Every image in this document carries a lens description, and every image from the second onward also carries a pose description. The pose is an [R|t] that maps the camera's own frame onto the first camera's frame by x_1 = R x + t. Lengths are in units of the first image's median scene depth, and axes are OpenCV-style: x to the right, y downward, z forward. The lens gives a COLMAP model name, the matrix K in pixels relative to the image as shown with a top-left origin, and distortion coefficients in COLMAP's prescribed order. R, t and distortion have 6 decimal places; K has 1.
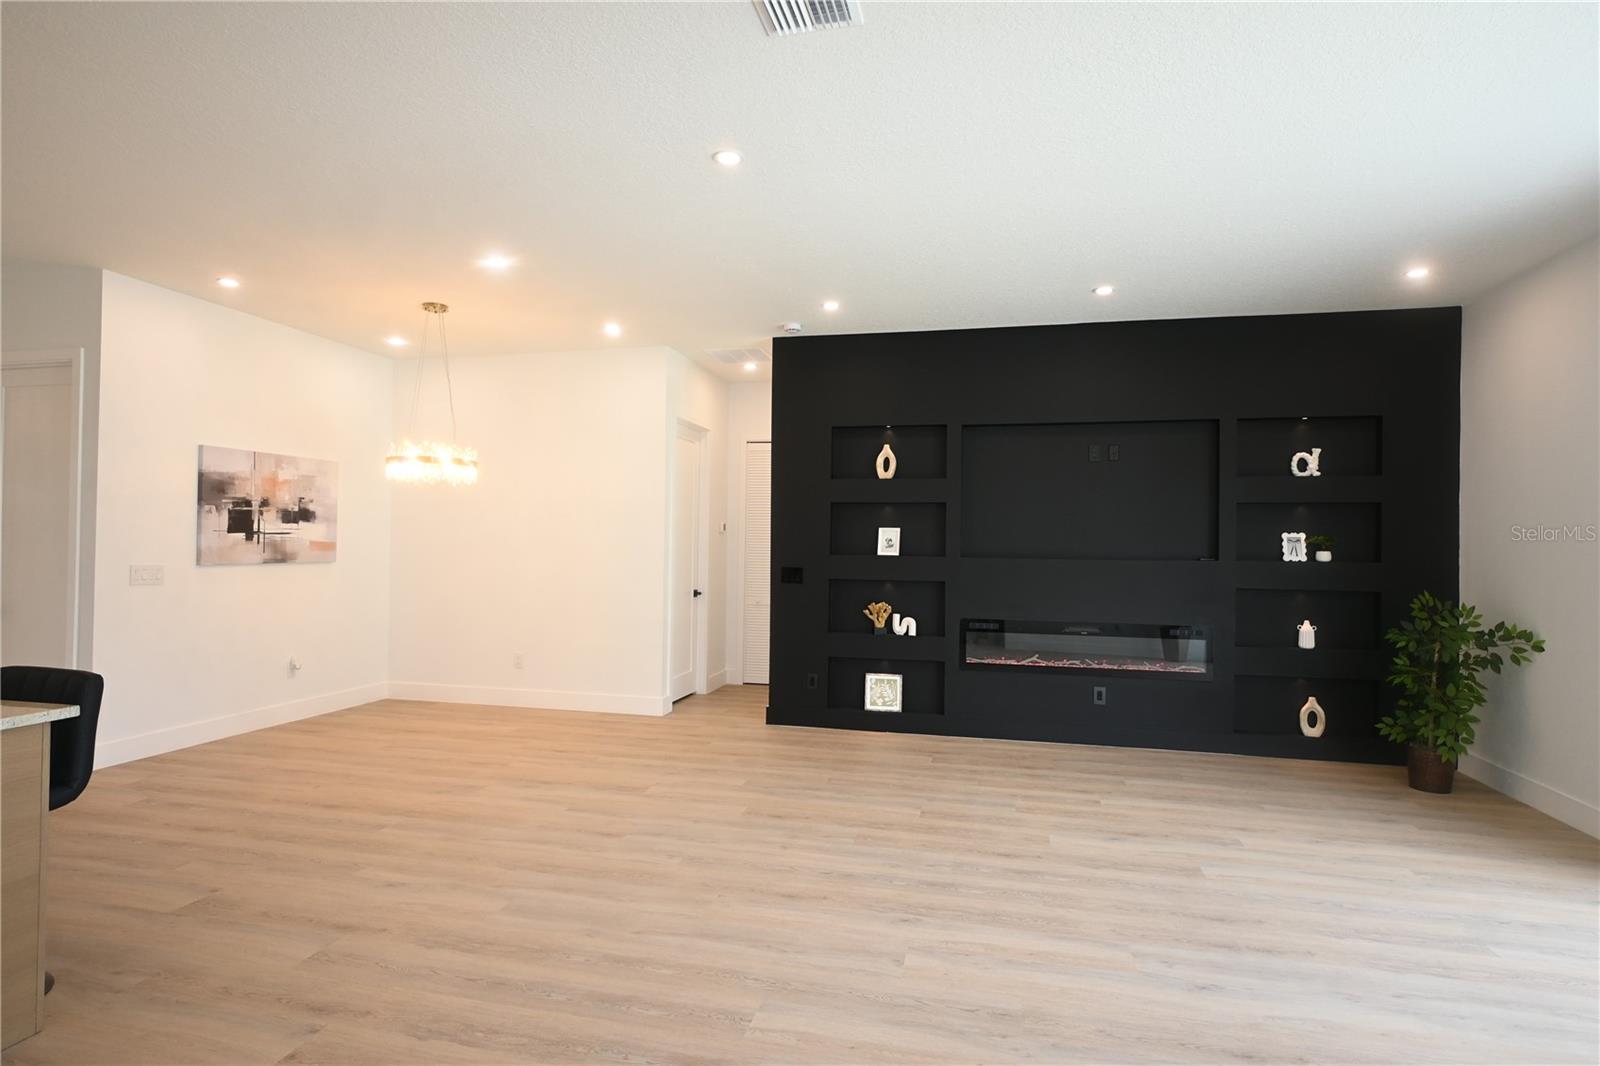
lens RADIAL K [[863.7, 0, 799.4], [0, 863.7, 531.8], [0, 0, 1]] dist [0.003033, 0.000020]
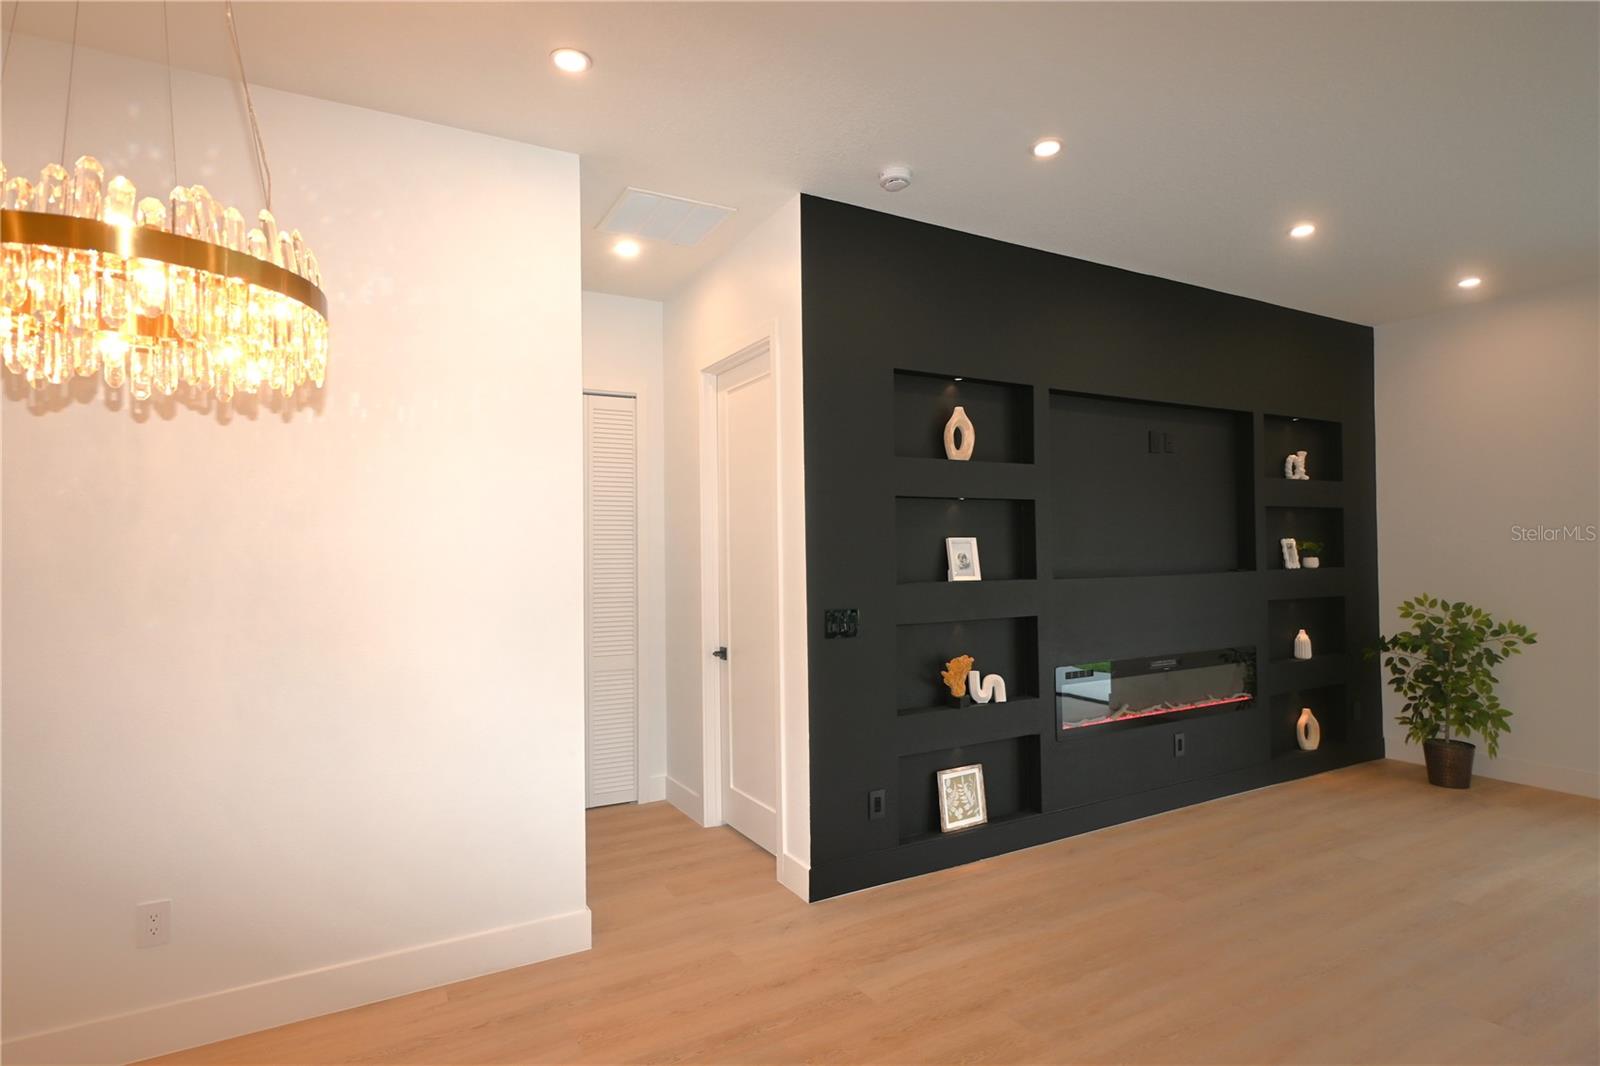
lens RADIAL K [[826.2, 0, 799.8], [0, 826.2, 537.8], [0, 0, 1]] dist [-0.004513, 0.000040]
pose [[0.732548, -0.010003, 0.680641, -0.404177], [0.011724, 0.999929, 0.002078, -0.007330], [-0.680614, 0.006457, 0.732614, 0.641673]]
